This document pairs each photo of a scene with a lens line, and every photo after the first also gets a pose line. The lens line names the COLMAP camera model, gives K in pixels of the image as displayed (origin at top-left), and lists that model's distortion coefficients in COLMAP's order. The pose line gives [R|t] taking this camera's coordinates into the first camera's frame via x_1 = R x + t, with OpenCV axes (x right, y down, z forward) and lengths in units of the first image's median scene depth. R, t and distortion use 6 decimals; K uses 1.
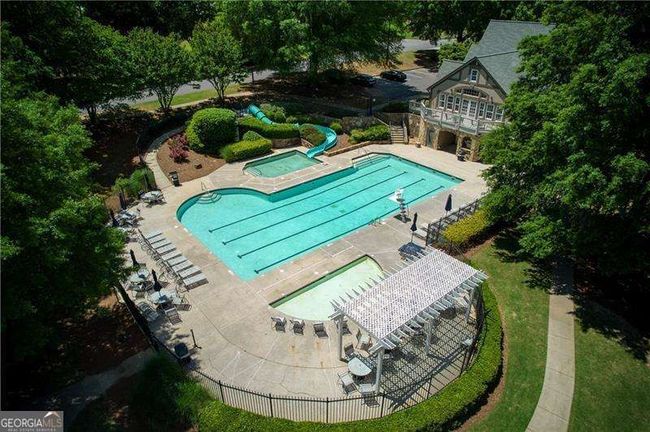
lens RADIAL K [[417.8, 0, 325.0], [0, 417.8, 216.0], [0, 0, 1]] dist [-0.000825, -0.000386]
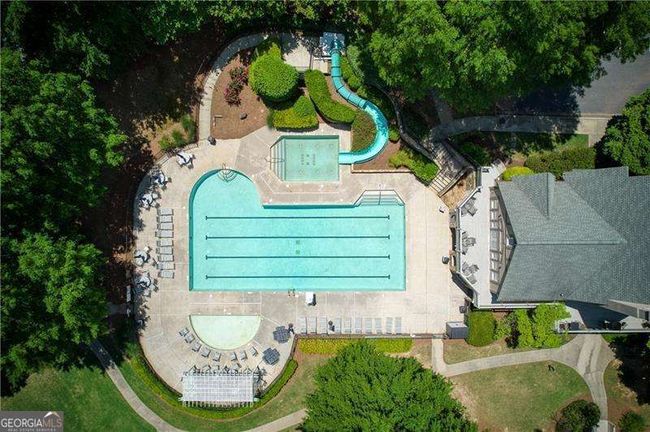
lens RADIAL K [[417.8, 0, 325.0], [0, 417.8, 216.0], [0, 0, 1]] dist [-0.000825, -0.000386]
pose [[0.765910, 0.642924, -0.005600, 0.040214], [-0.294993, 0.359135, 0.885438, -1.207197], [0.571280, -0.676514, 0.464723, 0.498852]]
